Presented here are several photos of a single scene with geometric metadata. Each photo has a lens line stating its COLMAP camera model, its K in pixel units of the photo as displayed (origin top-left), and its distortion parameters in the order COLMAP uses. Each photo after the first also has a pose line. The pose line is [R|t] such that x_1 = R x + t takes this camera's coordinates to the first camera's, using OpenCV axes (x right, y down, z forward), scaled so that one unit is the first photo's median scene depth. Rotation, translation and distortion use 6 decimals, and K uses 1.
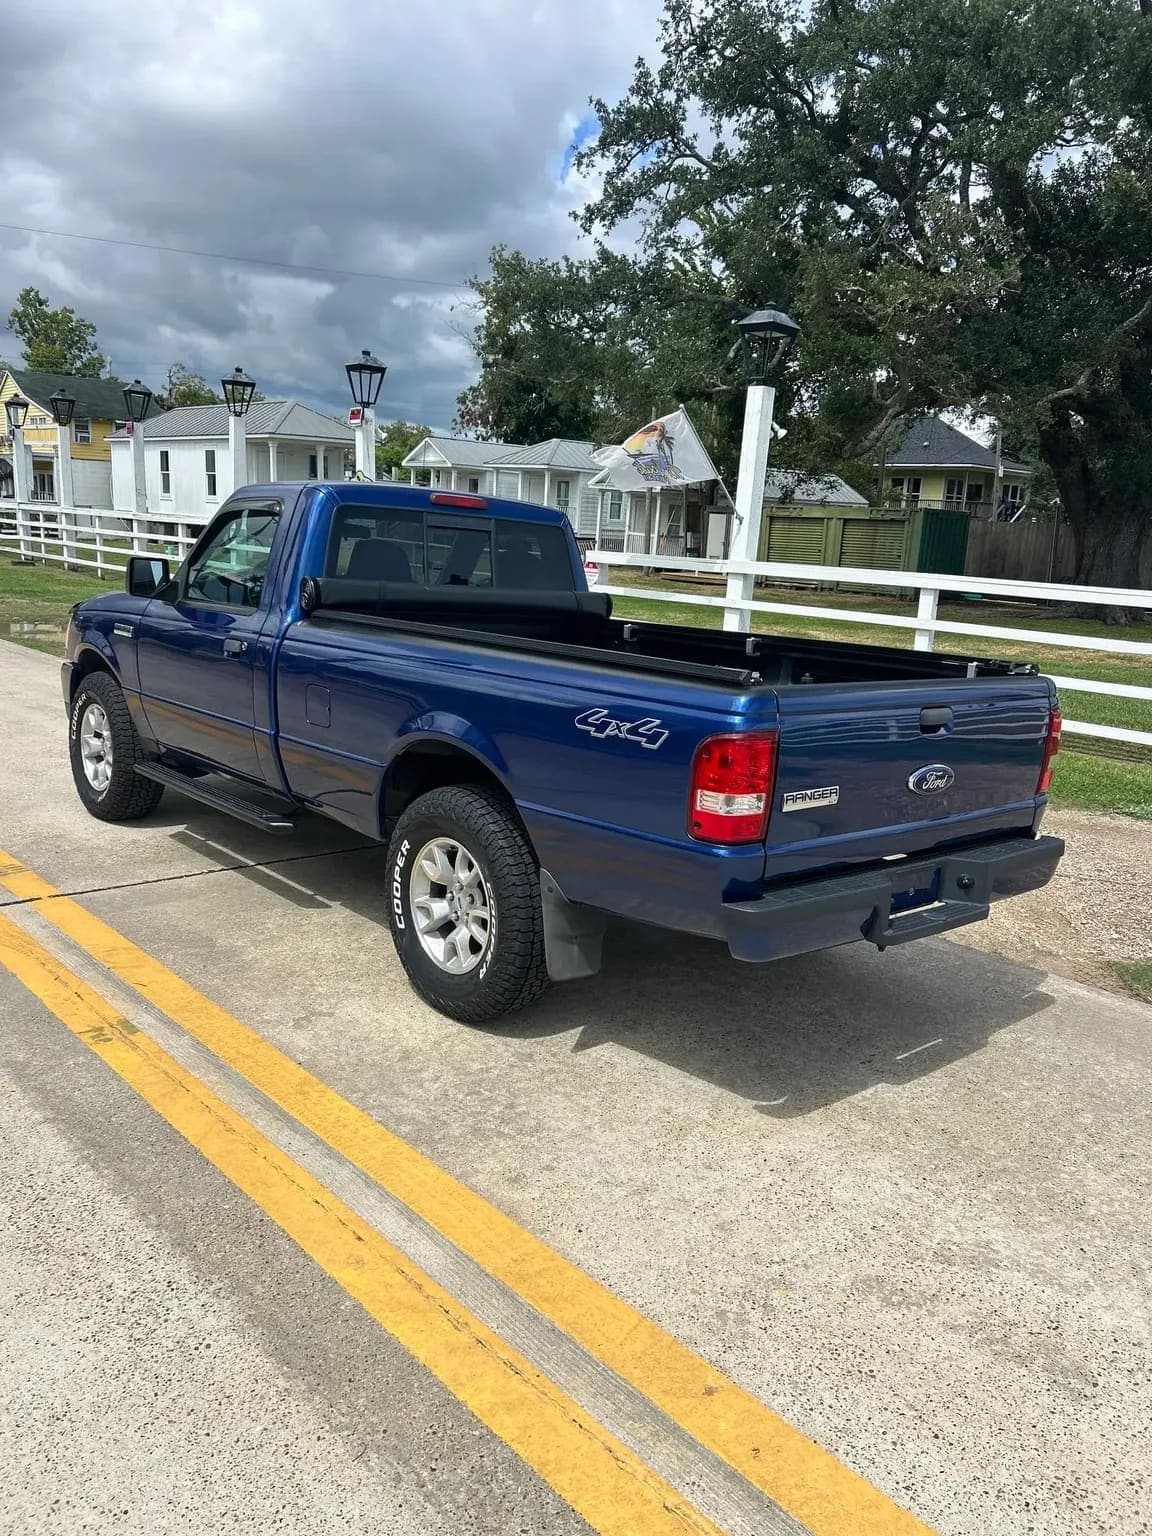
lens RADIAL K [[1160.9, 0, 578.1], [0, 1160.9, 769.0], [0, 0, 1]] dist [0.046877, -0.053077]
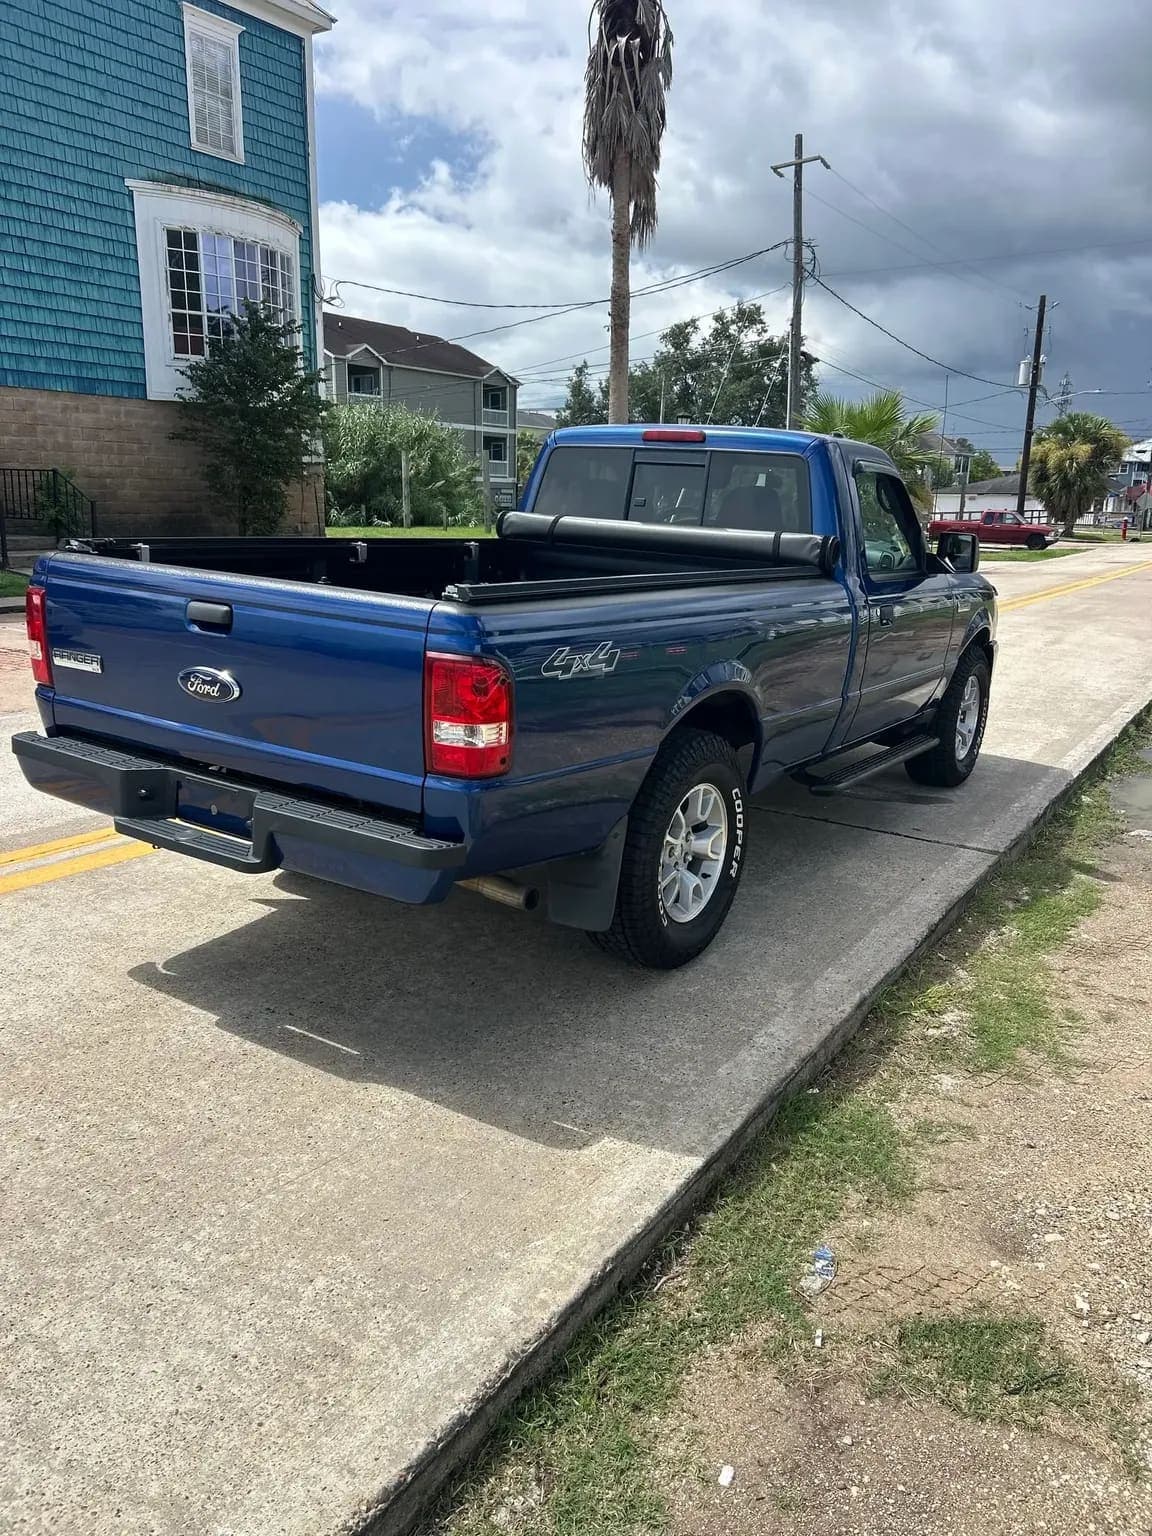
lens RADIAL K [[1160.9, 0, 582.9], [0, 1160.9, 765.3], [0, 0, 1]] dist [0.046877, -0.053077]
pose [[0.267650, 0.175269, -0.947441, 0.956735], [-0.208361, 0.970577, 0.120688, -0.076037], [0.940717, 0.165108, 0.296294, 0.789487]]
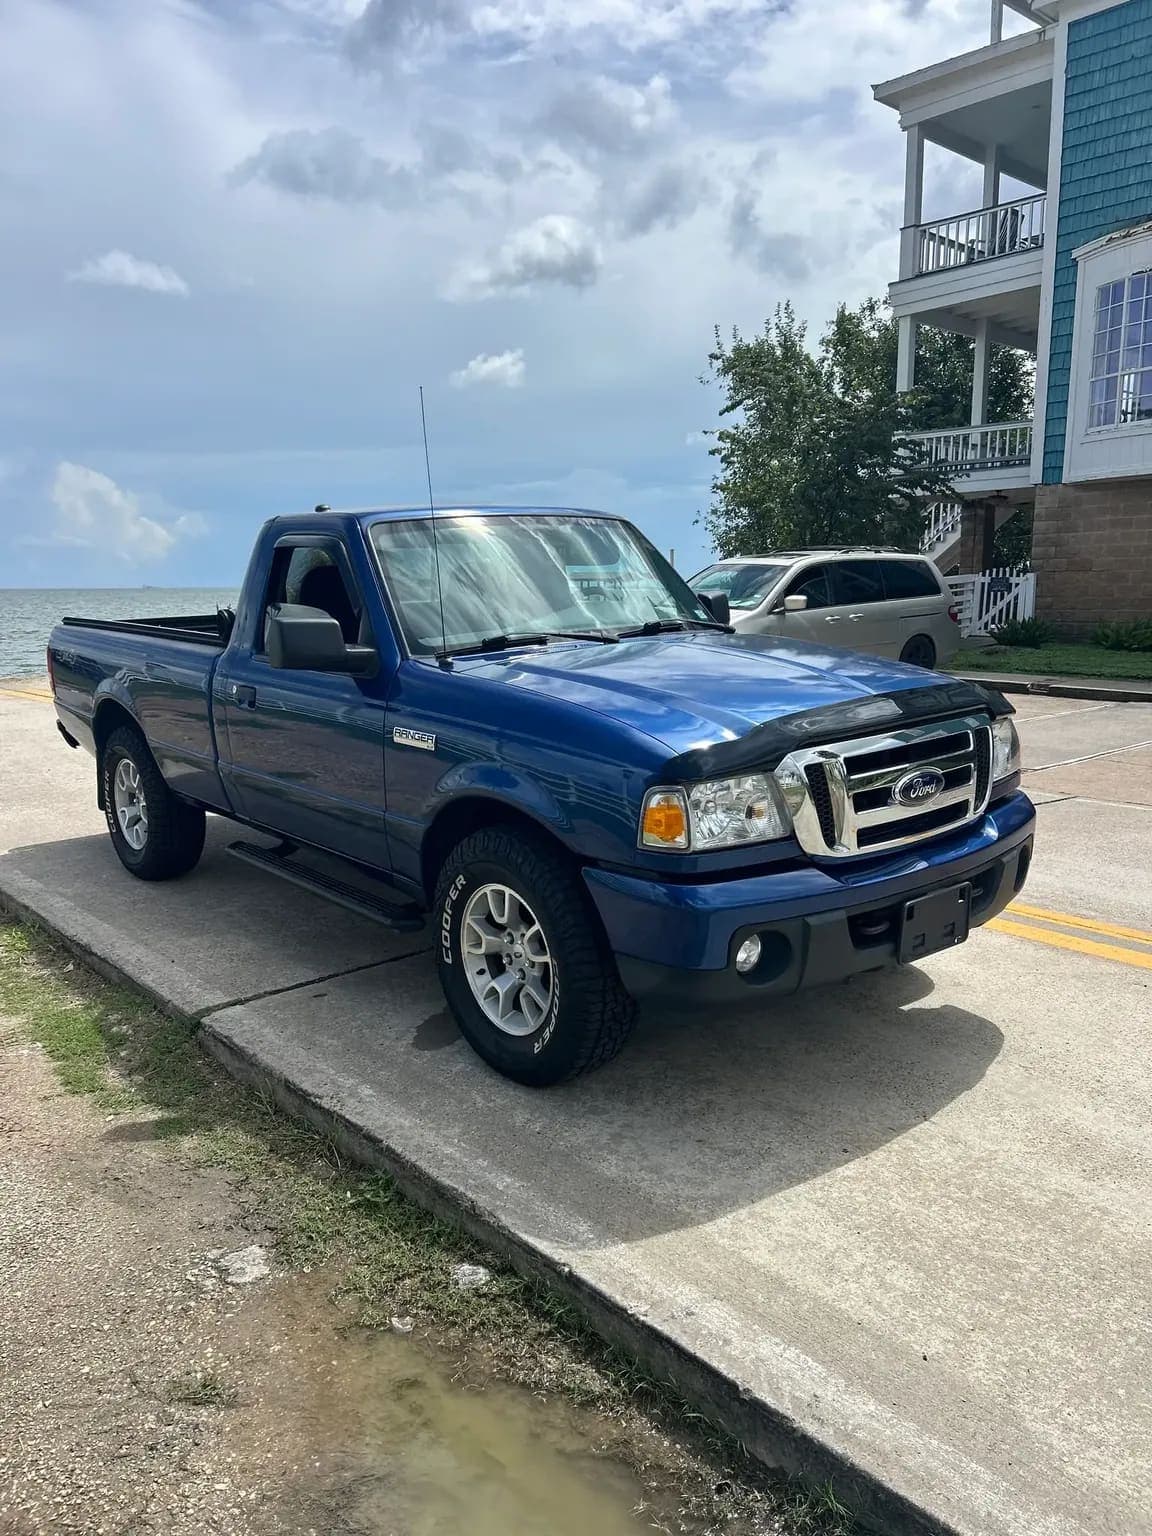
lens RADIAL K [[1160.9, 0, 578.5], [0, 1160.9, 772.7], [0, 0, 1]] dist [0.046877, -0.053077]
pose [[-0.998783, -0.047054, 0.014786, -0.324646], [-0.038357, 0.929463, 0.366917, -0.461713], [-0.031008, 0.365903, -0.930136, 2.313574]]
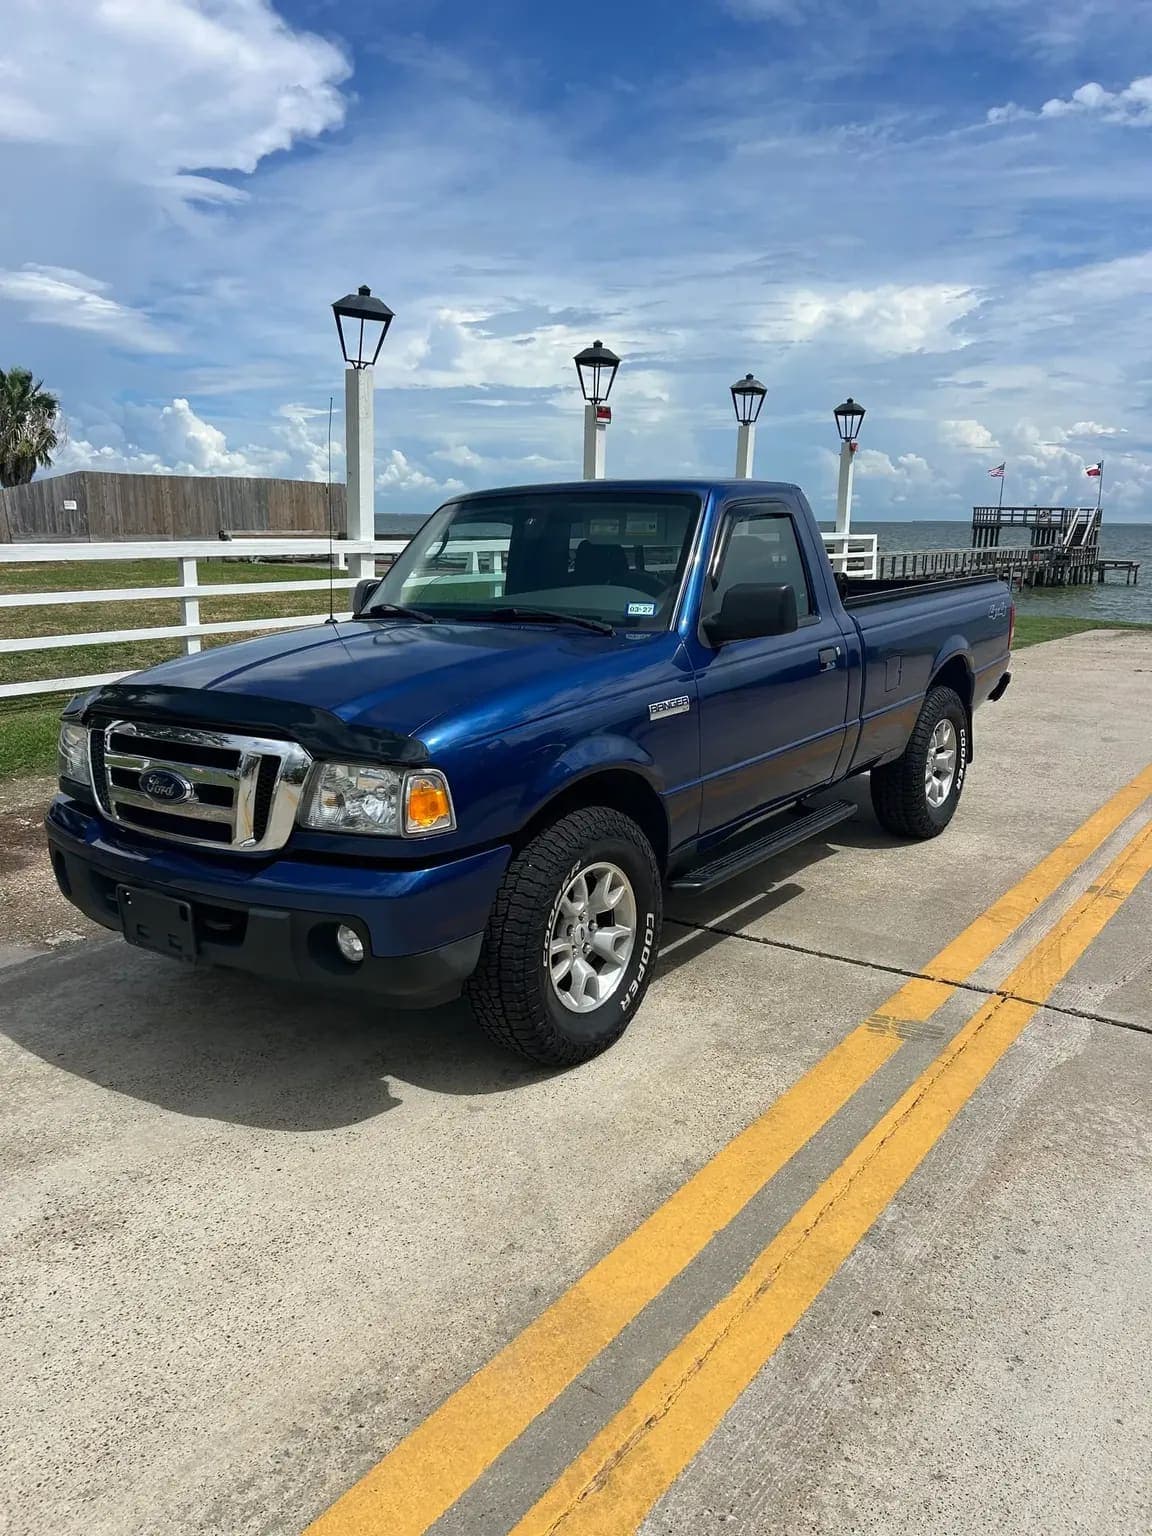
lens RADIAL K [[1160.9, 0, 584.8], [0, 1160.9, 771.3], [0, 0, 1]] dist [0.046877, -0.053077]
pose [[-0.217700, -0.259813, 0.940800, -1.279089], [0.183647, 0.935797, 0.300927, -0.370304], [-0.958583, 0.238287, -0.156009, 1.477297]]
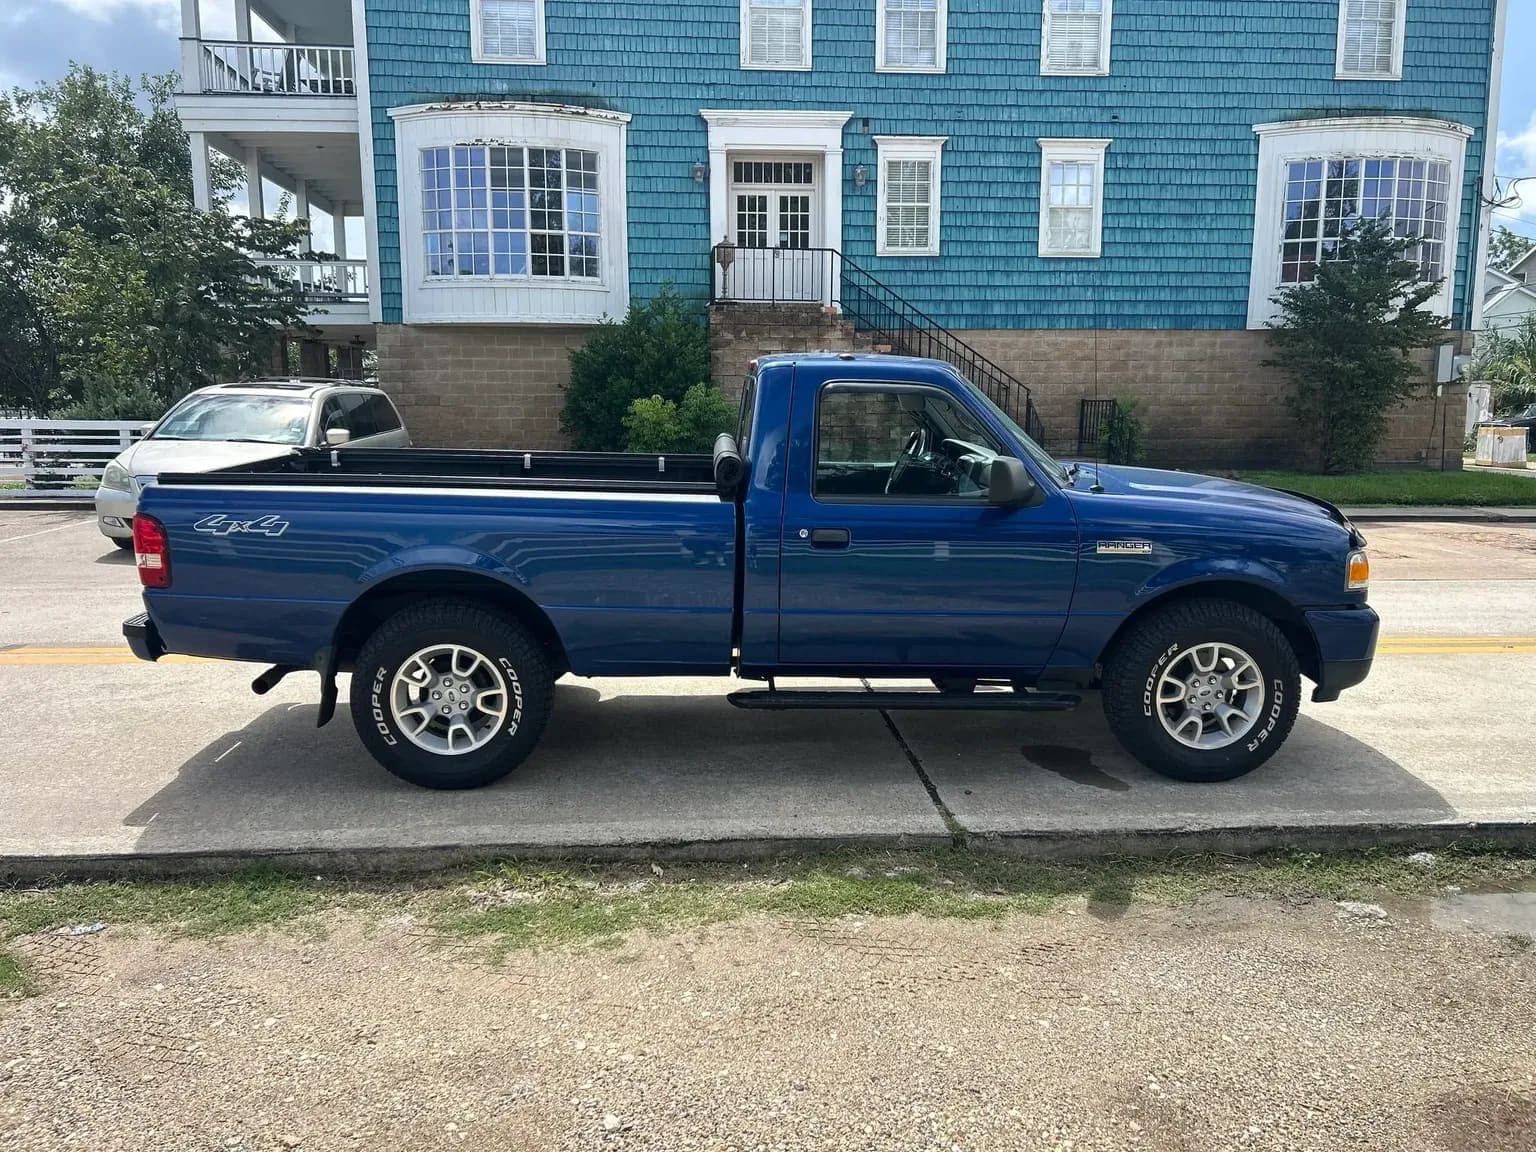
lens RADIAL K [[1160.9, 0, 772.3], [0, 1160.9, 575.9], [0, 0, 1]] dist [0.046877, -0.053077]
pose [[-0.616067, 0.061993, -0.785251, 0.831651], [-0.196783, 0.953176, 0.229636, -0.334718], [0.762718, 0.295995, -0.575021, 1.919119]]
